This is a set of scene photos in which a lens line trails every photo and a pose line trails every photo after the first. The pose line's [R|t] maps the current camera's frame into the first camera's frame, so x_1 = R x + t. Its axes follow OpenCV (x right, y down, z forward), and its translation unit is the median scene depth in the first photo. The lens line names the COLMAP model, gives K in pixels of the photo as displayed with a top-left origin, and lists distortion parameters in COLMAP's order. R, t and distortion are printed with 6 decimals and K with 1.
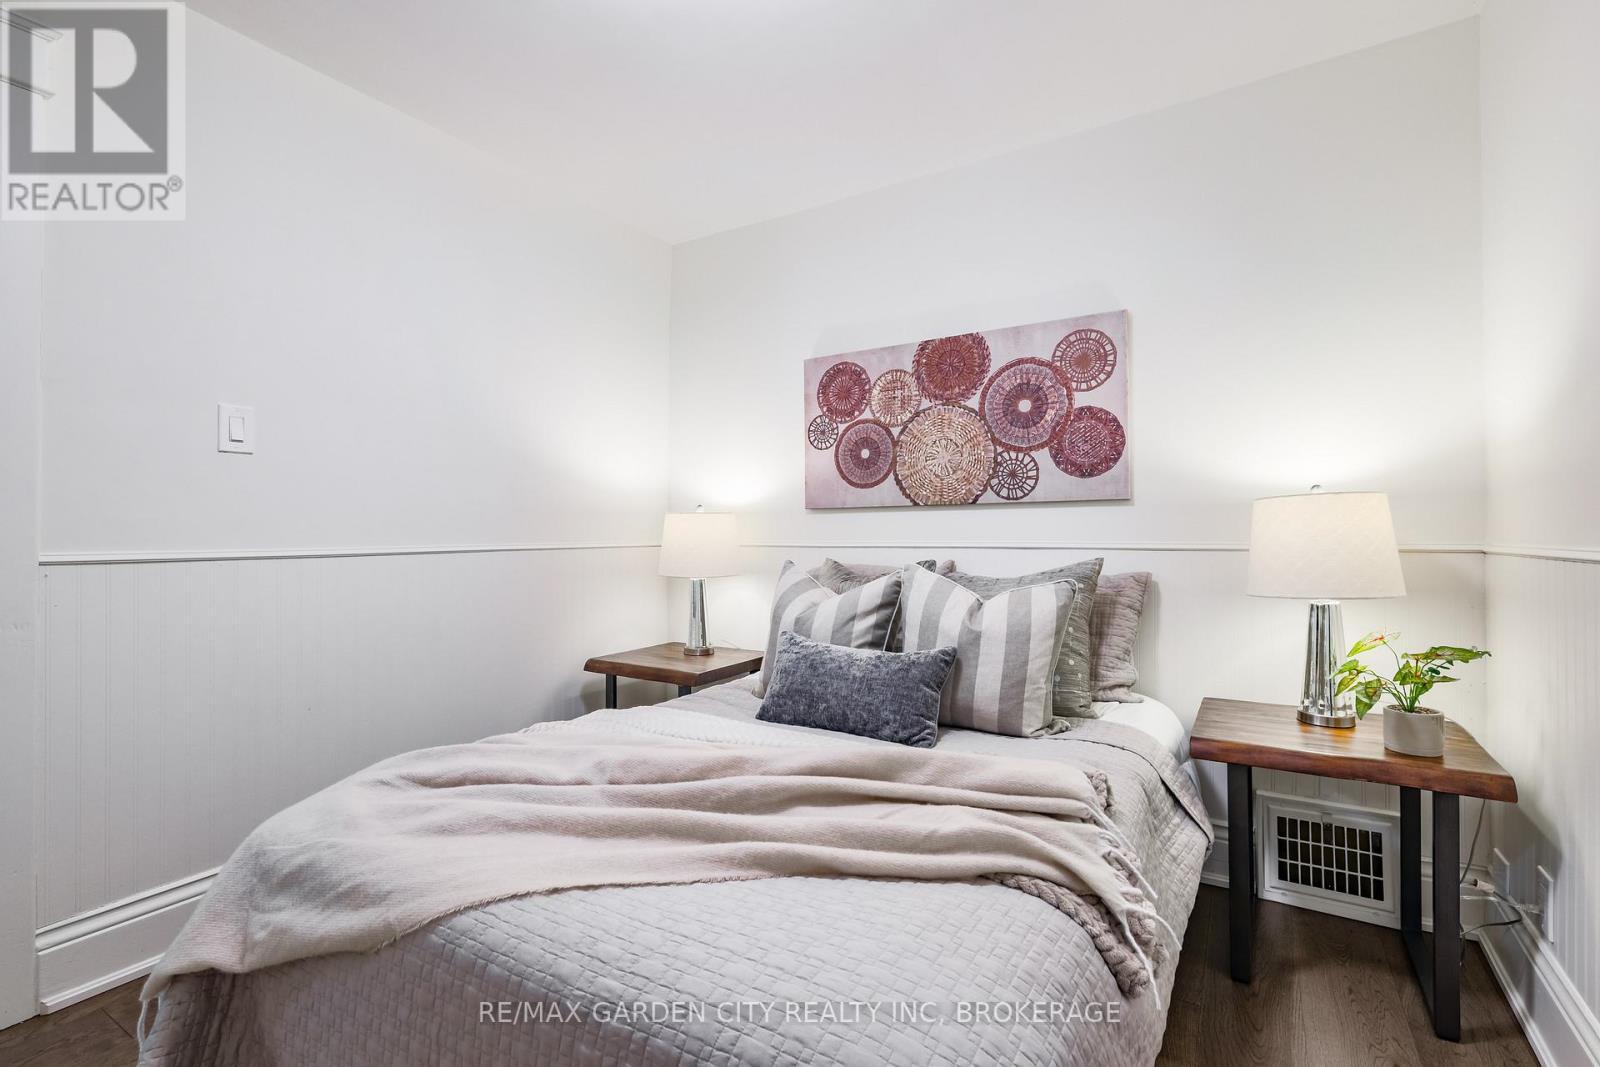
lens RADIAL K [[735.0, 0, 793.8], [0, 735.0, 526.8], [0, 0, 1]] dist [0.004654, 0.000096]
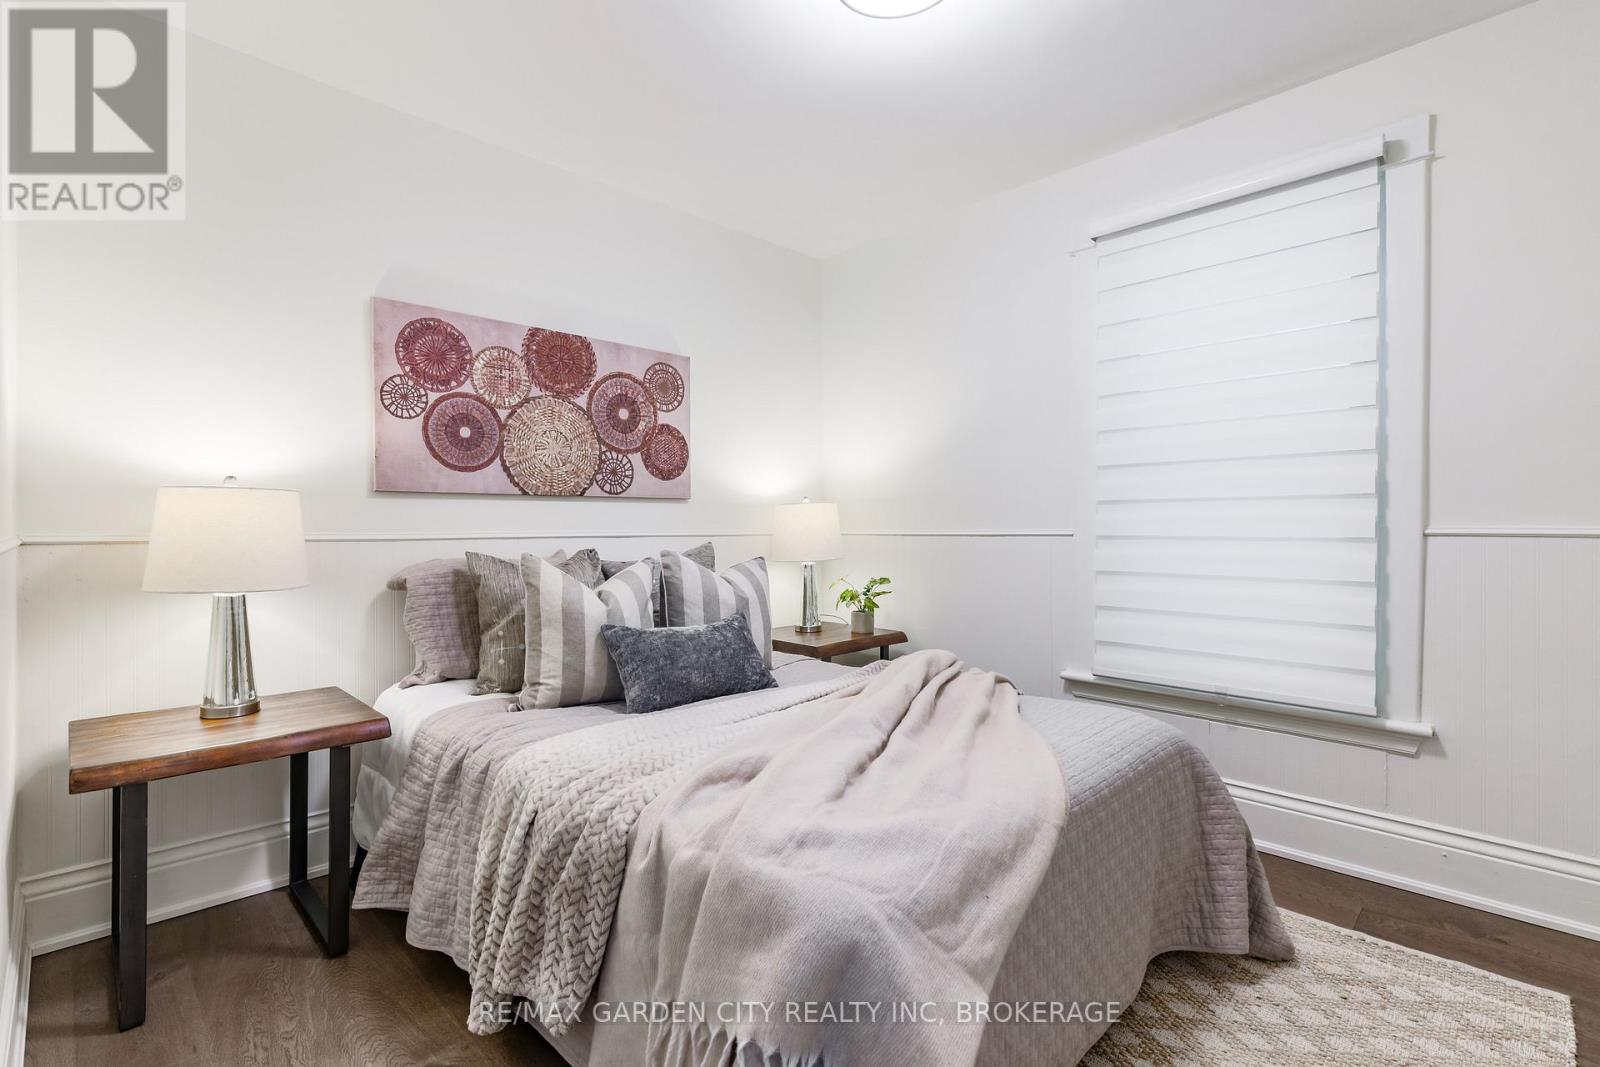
lens RADIAL K [[735.0, 0, 790.0], [0, 735.0, 533.9], [0, 0, 1]] dist [0.004654, 0.000096]
pose [[0.237492, -0.010104, 0.971337, -0.719413], [-0.012923, 0.999825, 0.013560, 0.005624], [-0.971304, -0.015773, 0.237320, 0.443172]]
